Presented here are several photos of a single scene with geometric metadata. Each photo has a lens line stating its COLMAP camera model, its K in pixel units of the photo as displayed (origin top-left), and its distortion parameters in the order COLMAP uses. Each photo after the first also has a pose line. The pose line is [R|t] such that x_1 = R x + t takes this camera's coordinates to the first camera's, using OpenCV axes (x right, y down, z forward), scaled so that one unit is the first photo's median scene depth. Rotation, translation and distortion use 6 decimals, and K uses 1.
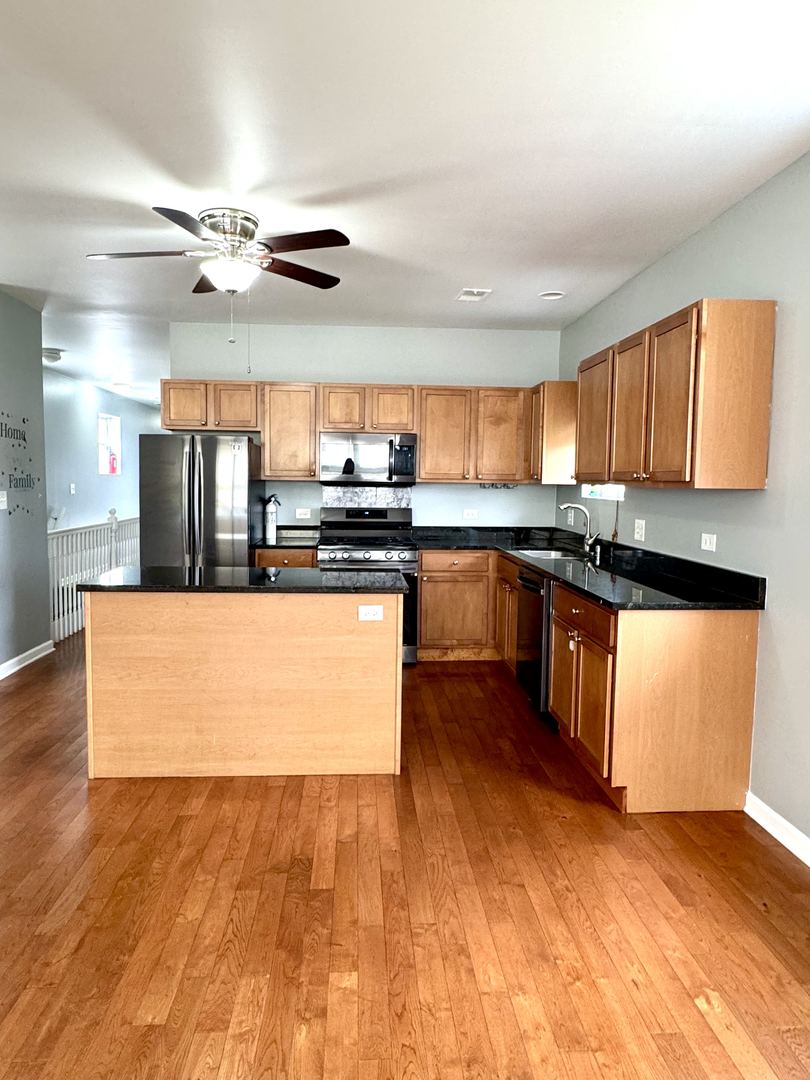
lens RADIAL K [[692.5, 0, 405.0], [0, 692.5, 540.0], [0, 0, 1]] dist [-0.000338, -0.000376]
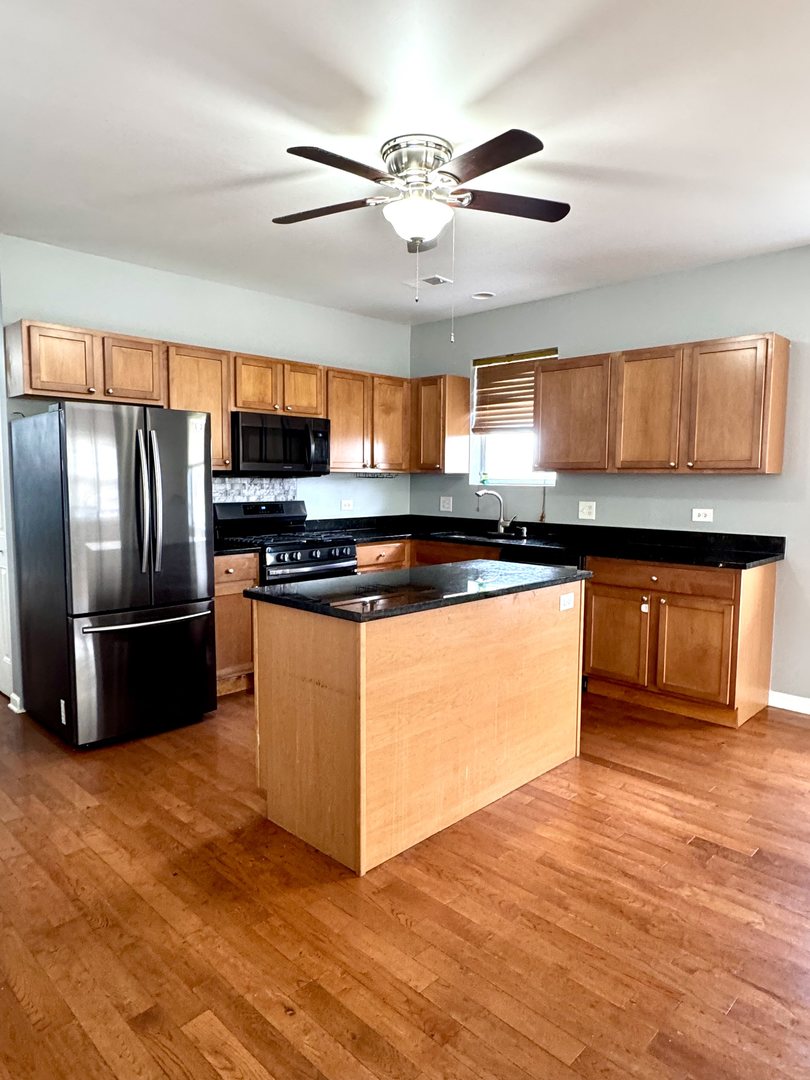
lens RADIAL K [[680.9, 0, 424.4], [0, 680.9, 544.7], [0, 0, 1]] dist [-0.003355, -0.000132]
pose [[0.738369, -0.074139, 0.670310, -0.584241], [0.059927, 0.997220, 0.044285, -0.022256], [-0.671729, 0.007471, 0.740759, 0.283416]]
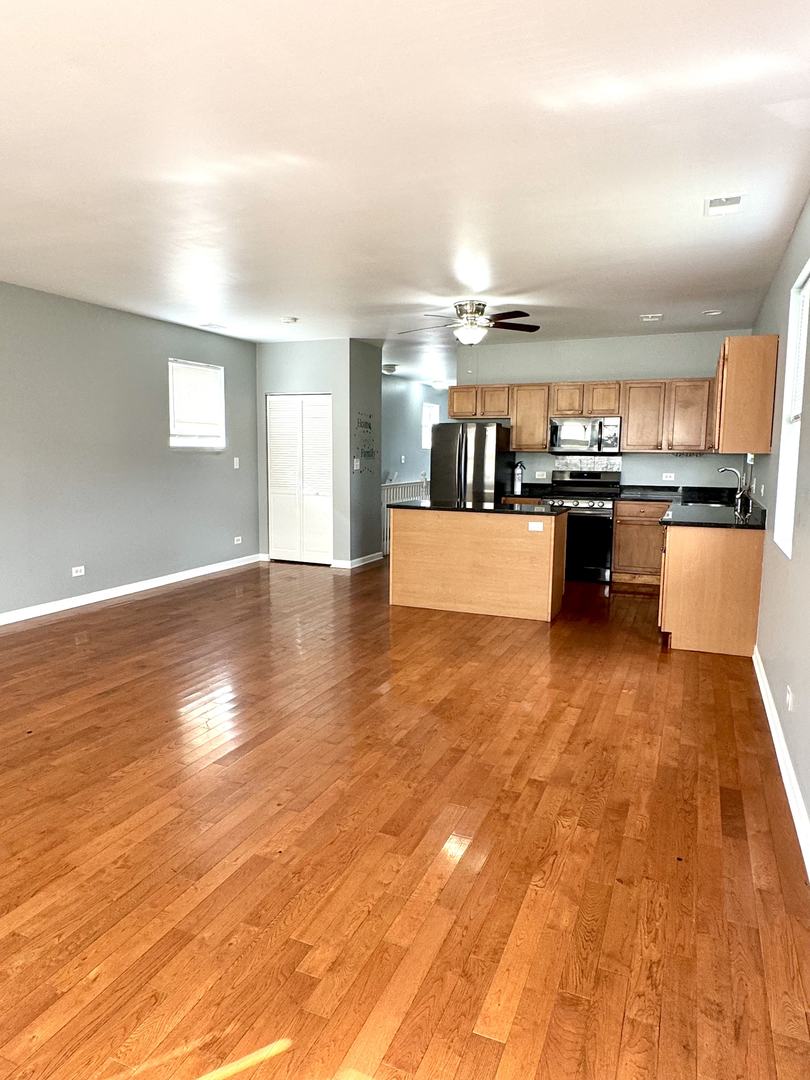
lens RADIAL K [[692.5, 0, 405.0], [0, 692.5, 540.0], [0, 0, 1]] dist [-0.000338, -0.000376]
pose [[0.893645, 0.050814, -0.445888, 0.299870], [-0.033962, 0.998377, 0.045708, 0.048617], [0.447487, -0.025704, 0.893921, -0.488330]]
